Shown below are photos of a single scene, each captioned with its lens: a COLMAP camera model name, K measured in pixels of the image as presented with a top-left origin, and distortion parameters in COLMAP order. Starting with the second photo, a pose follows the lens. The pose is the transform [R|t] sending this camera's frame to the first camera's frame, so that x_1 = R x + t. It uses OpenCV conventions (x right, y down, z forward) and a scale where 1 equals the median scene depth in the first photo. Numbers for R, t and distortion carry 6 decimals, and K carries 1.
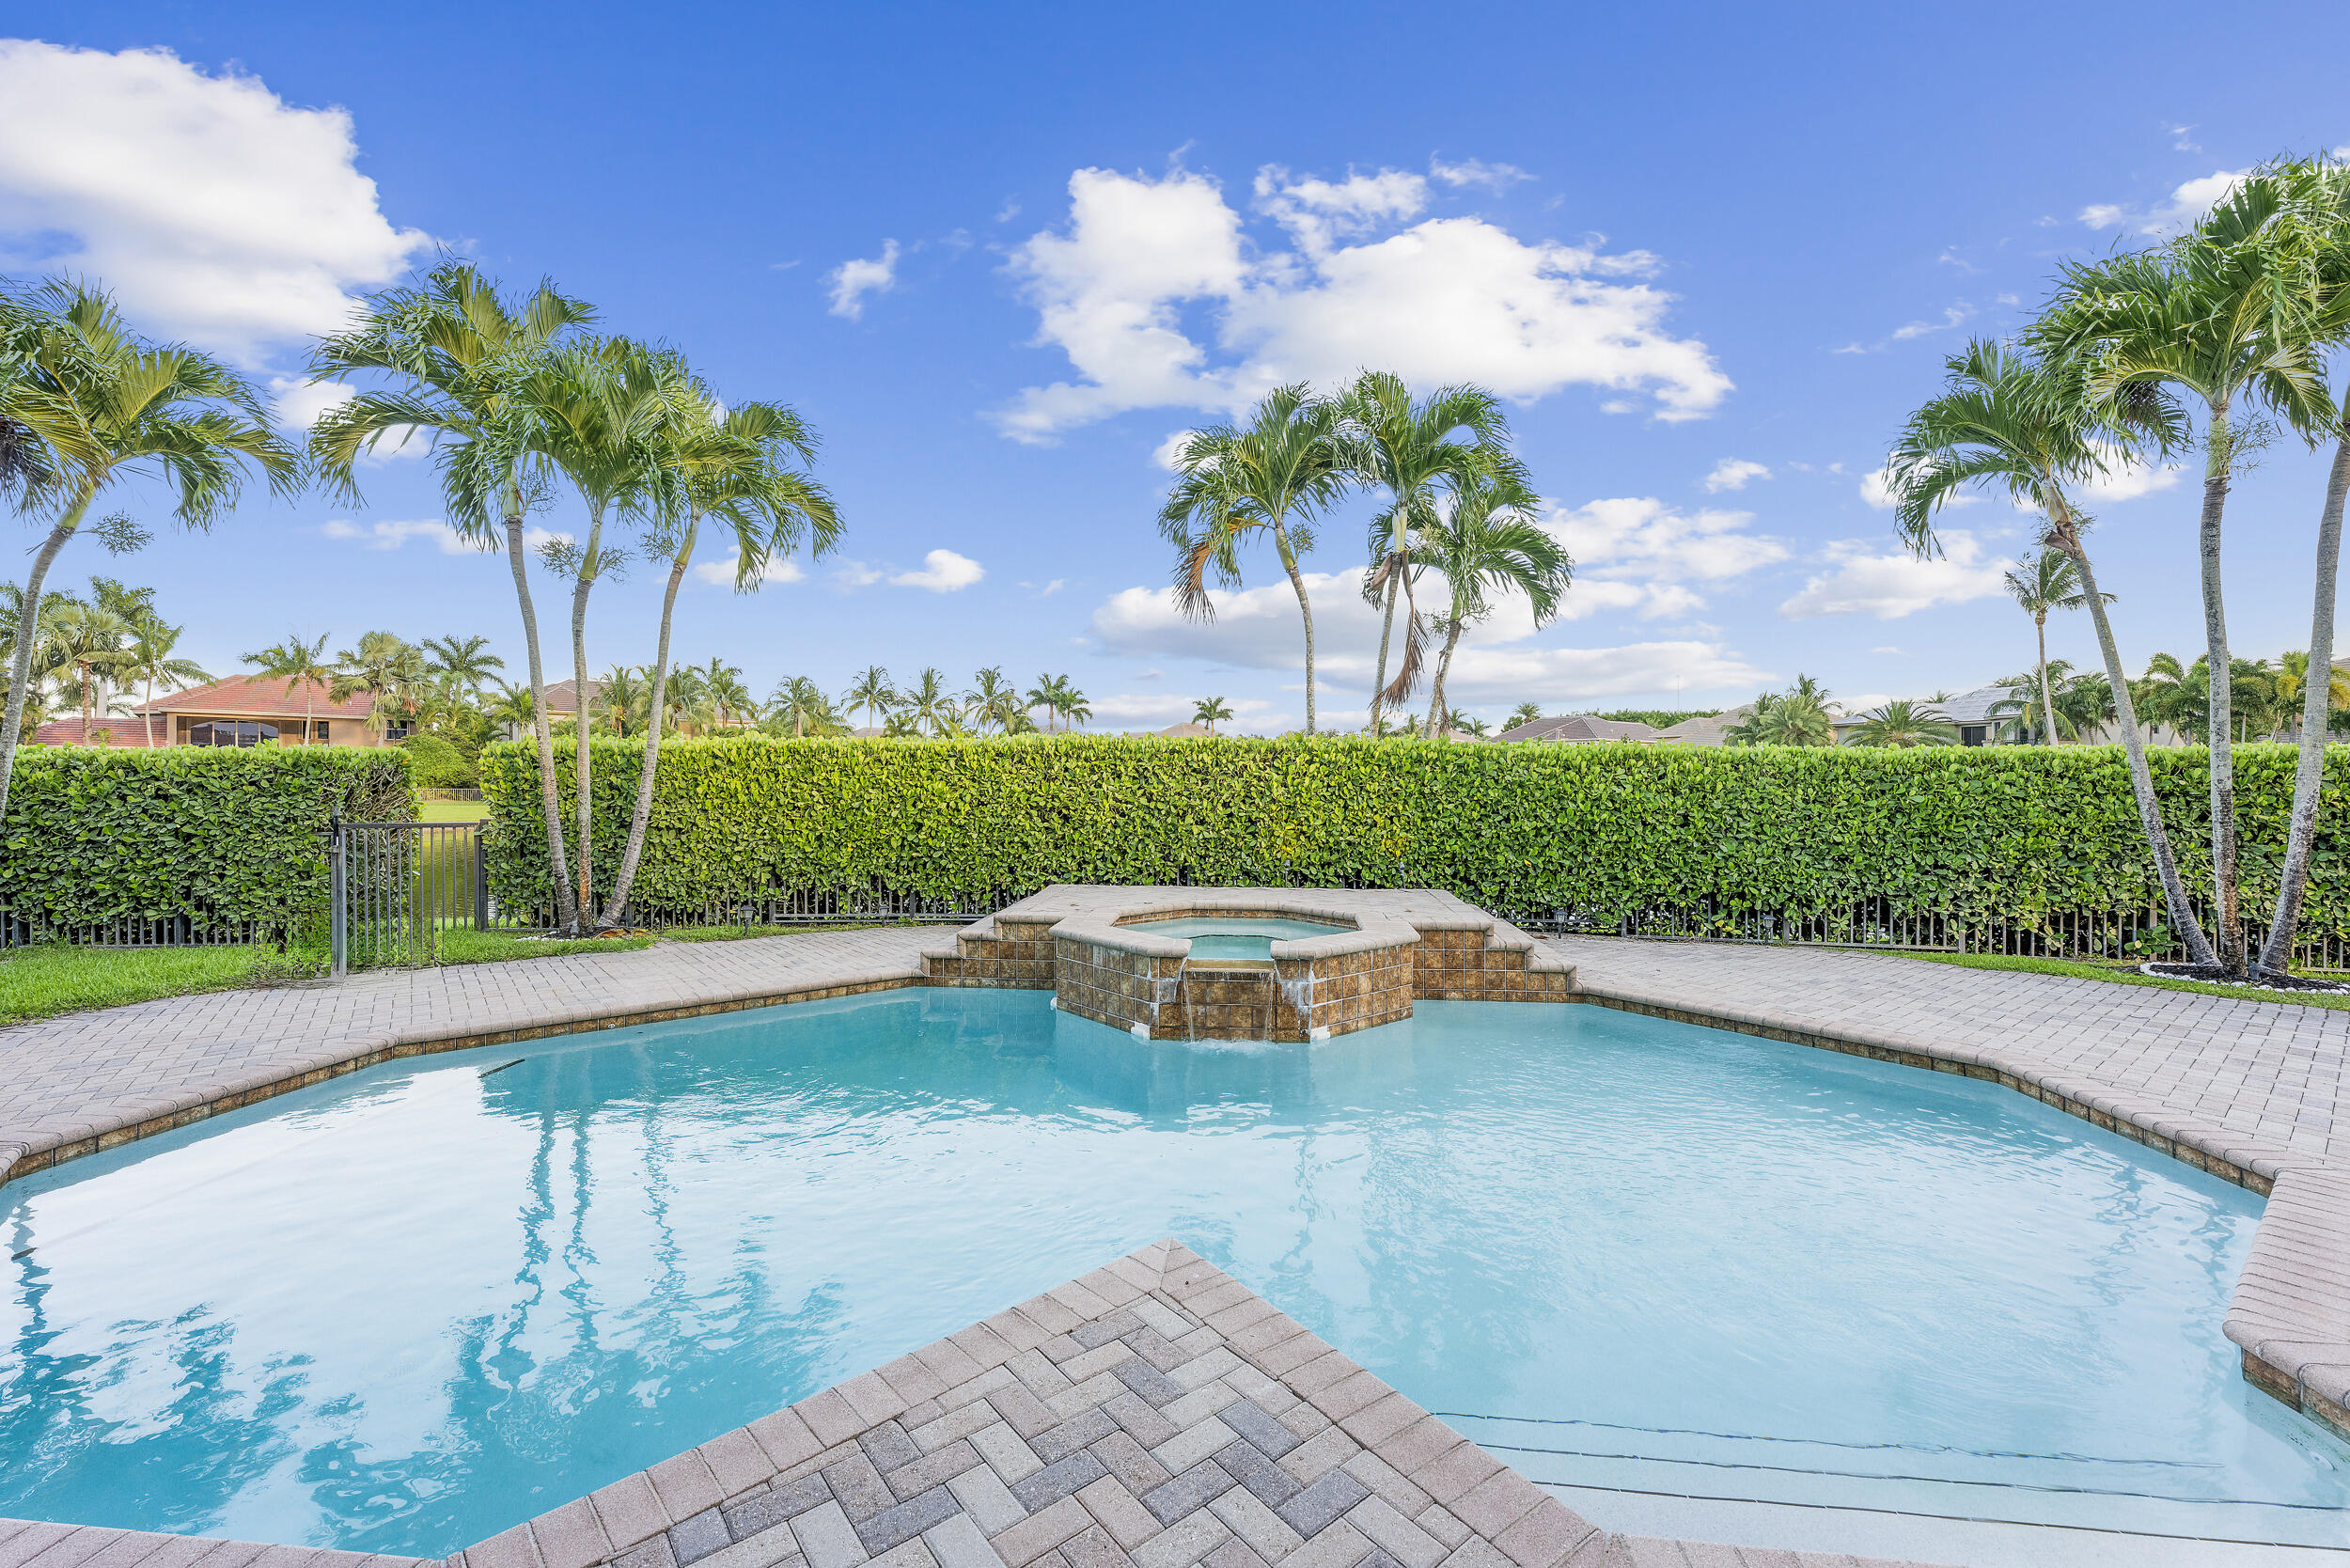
lens RADIAL K [[961.3, 0, 1171.6], [0, 961.3, 779.2], [0, 0, 1]] dist [0.000529, -0.000040]
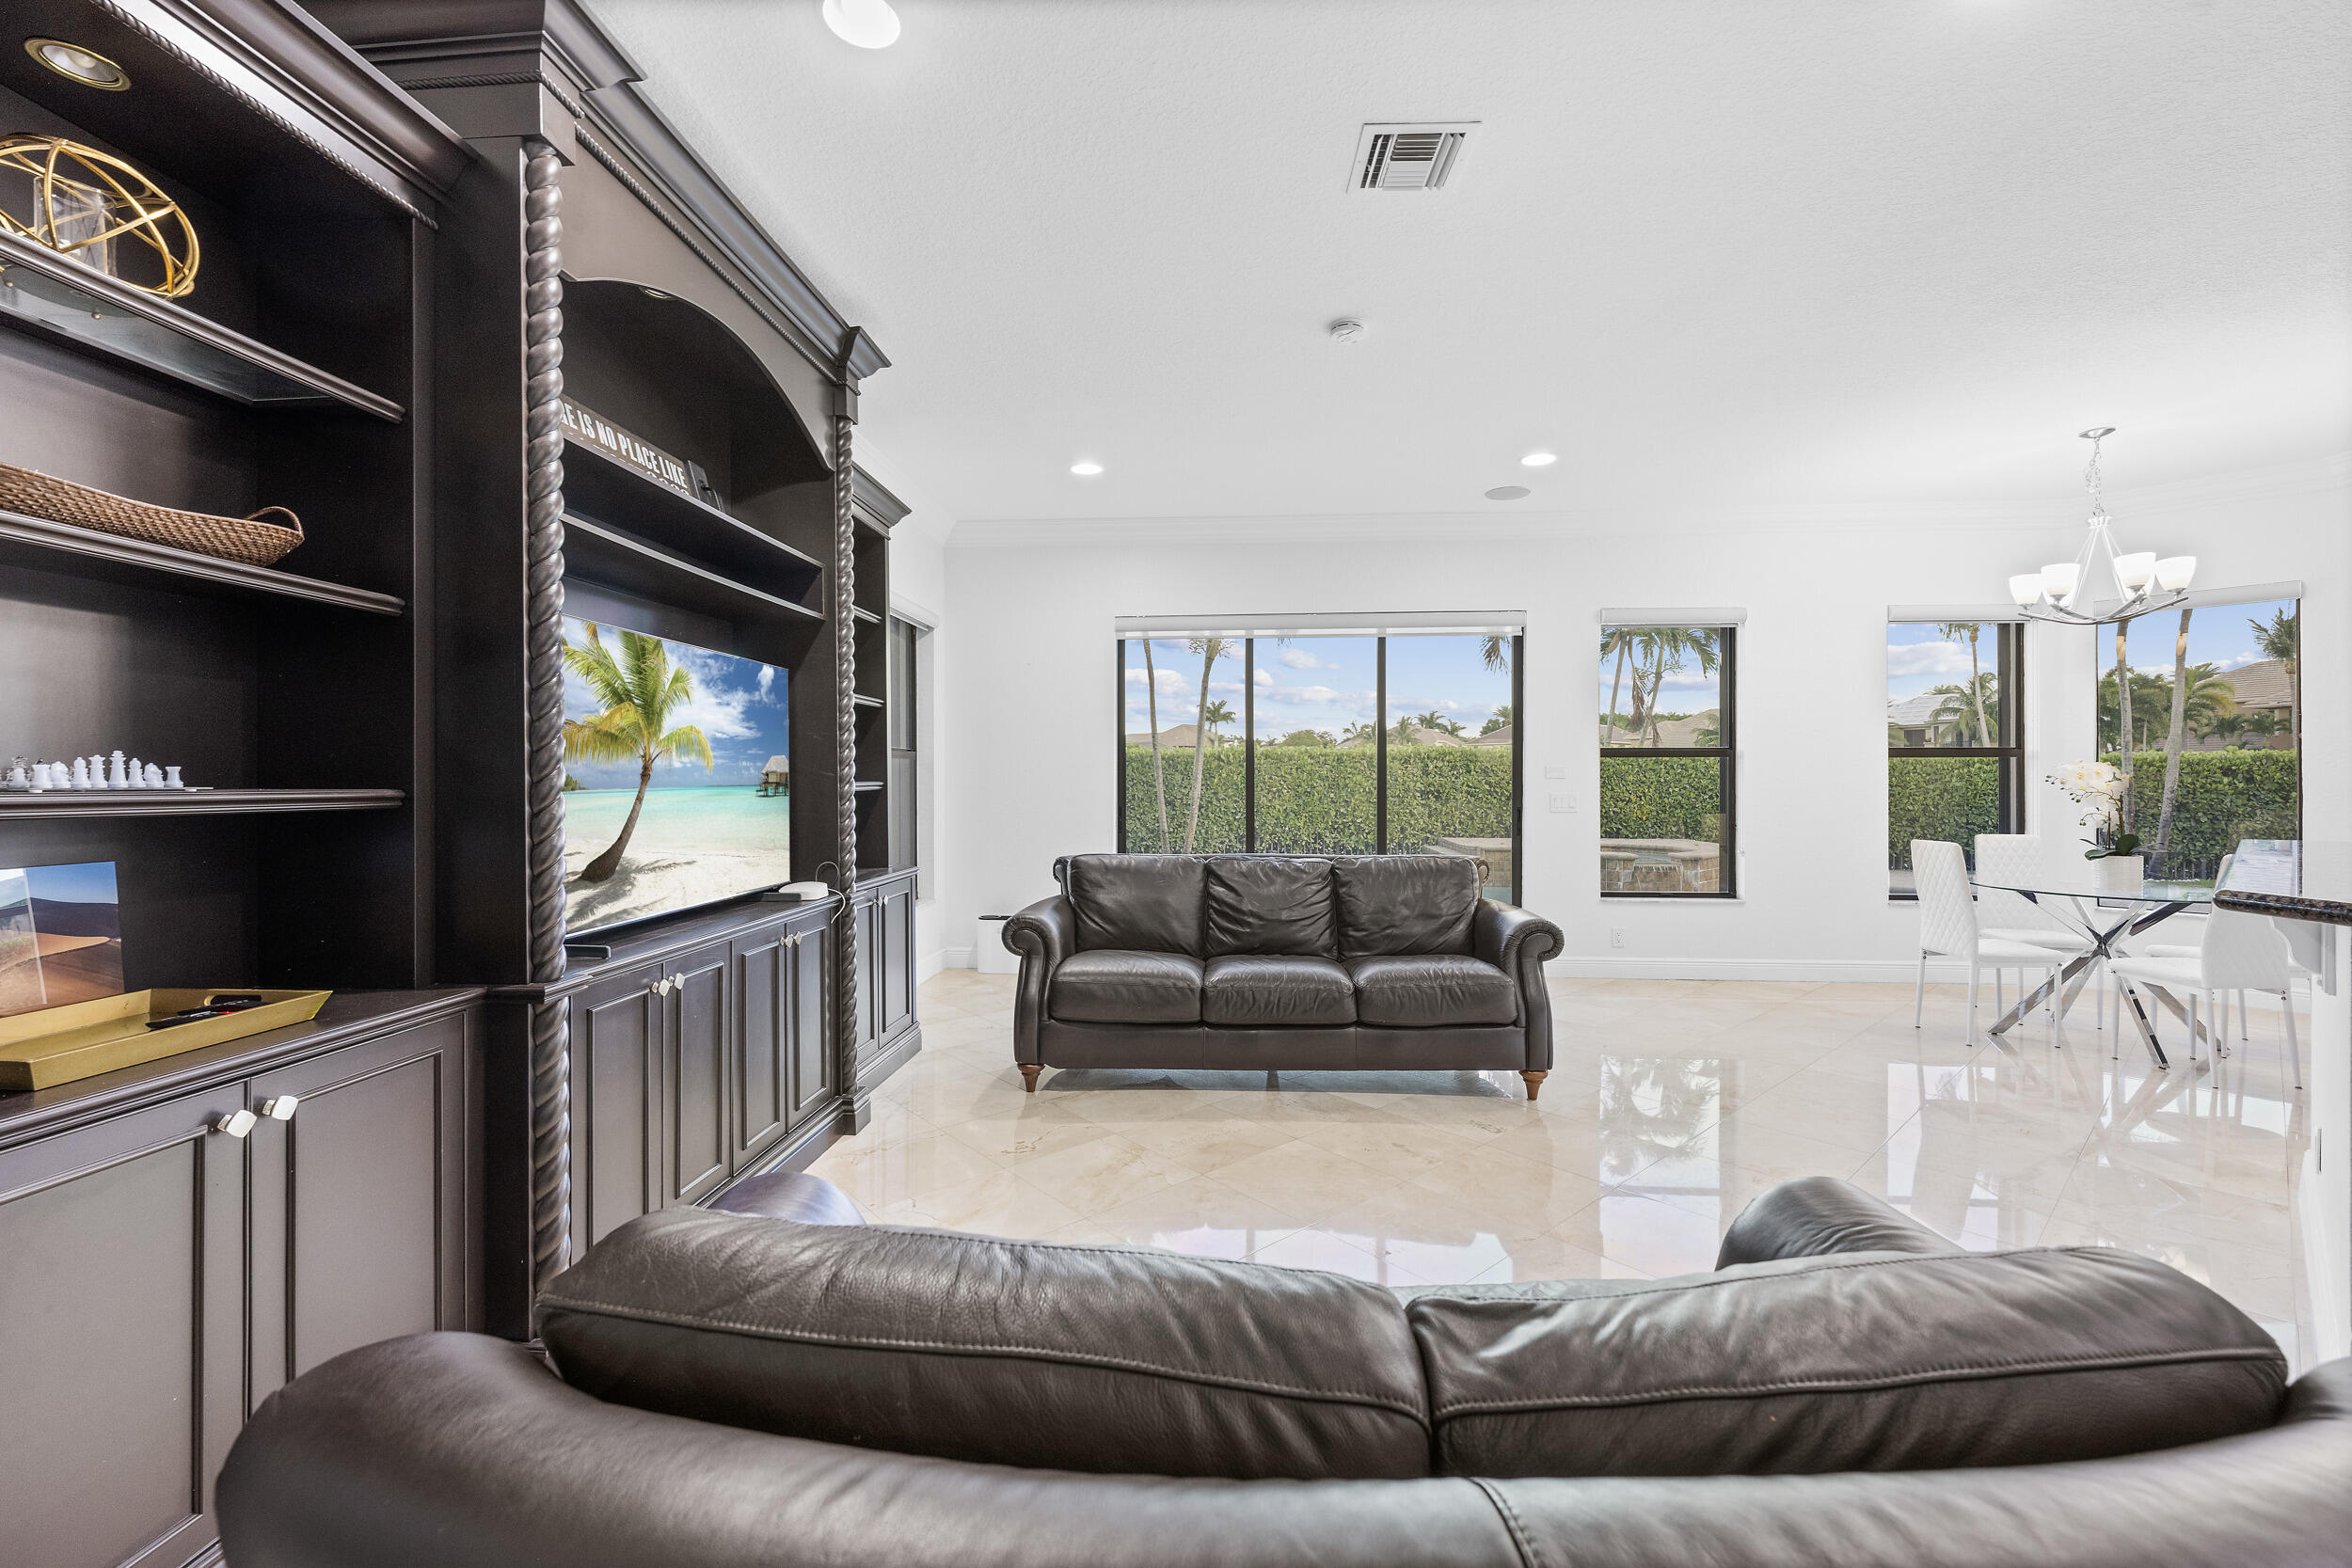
lens RADIAL K [[945.7, 0, 1170.4], [0, 945.7, 775.5], [0, 0, 1]] dist [0.003645, 0.000135]
pose [[0.999168, -0.001540, 0.040744, -0.653282], [0.001664, 0.999994, -0.002995, 0.007619], [-0.040739, 0.003060, 0.999165, -0.596050]]
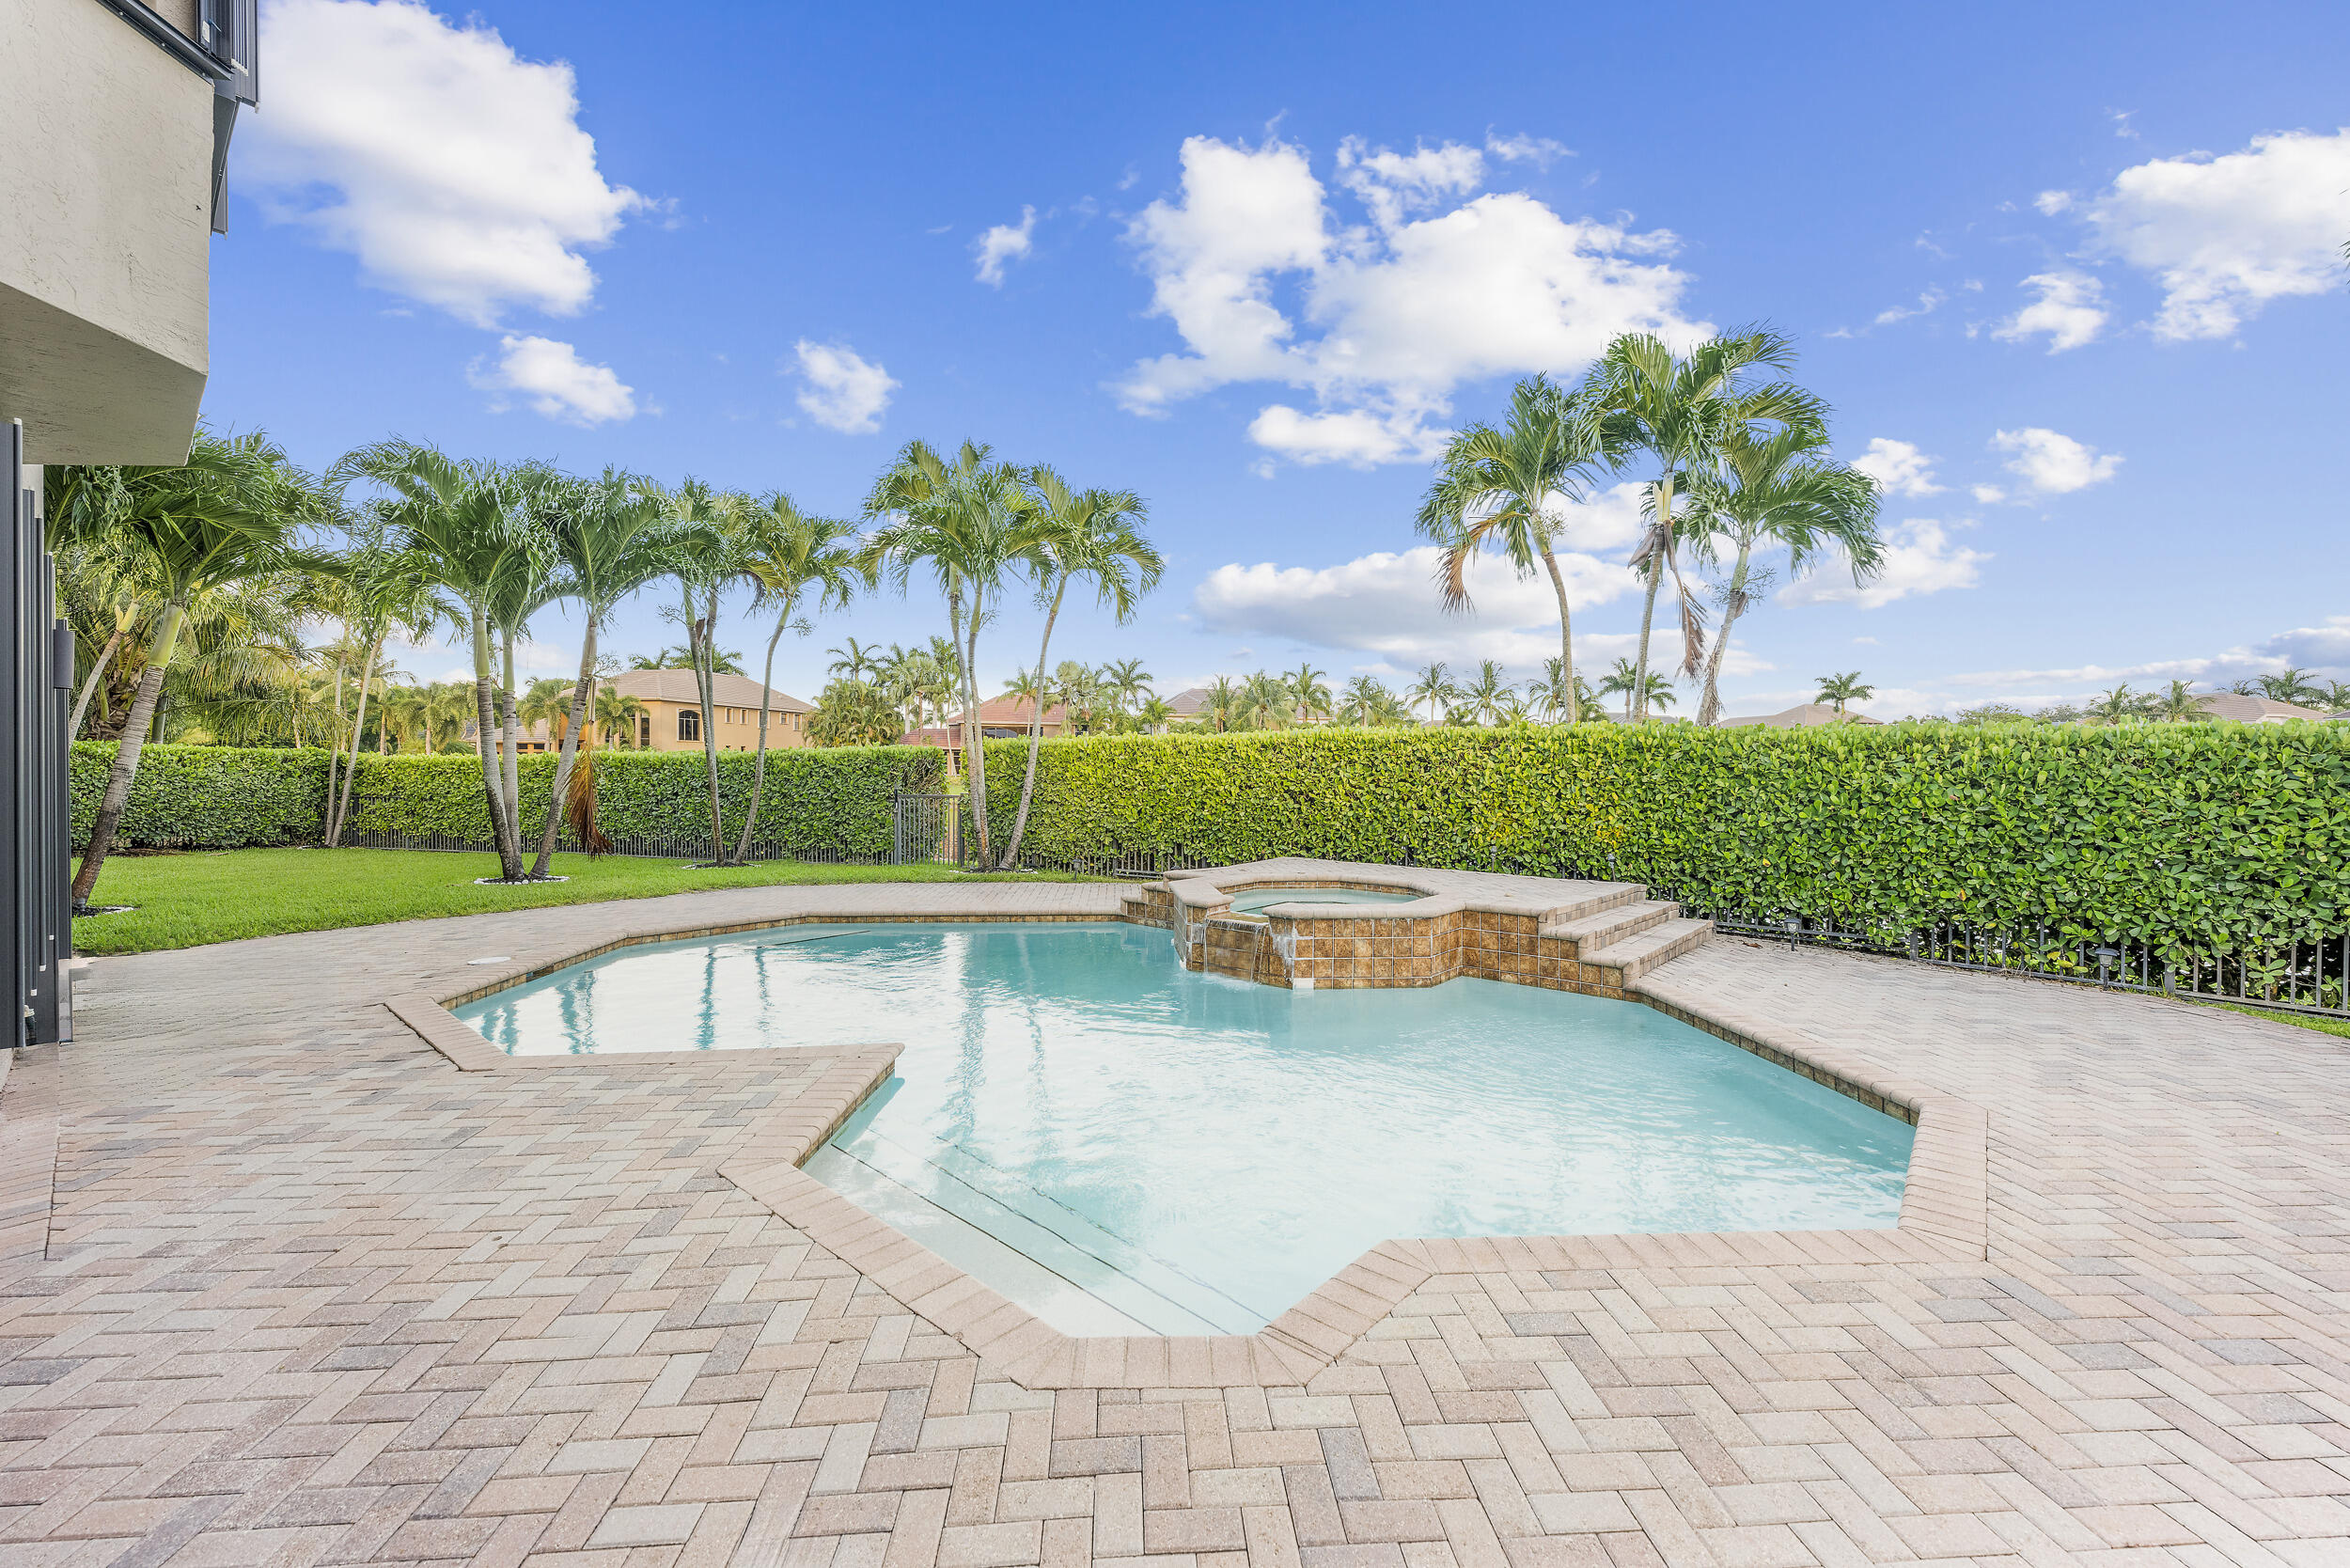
lens RADIAL K [[936.0, 0, 1176.8], [0, 936.0, 783.3], [0, 0, 1]] dist [-0.000131, -0.000058]
pose [[0.820832, 0.010874, -0.571067, 0.417991], [-0.002655, 0.999881, 0.015223, 0.003034], [0.571164, -0.010979, 0.820763, -0.011205]]
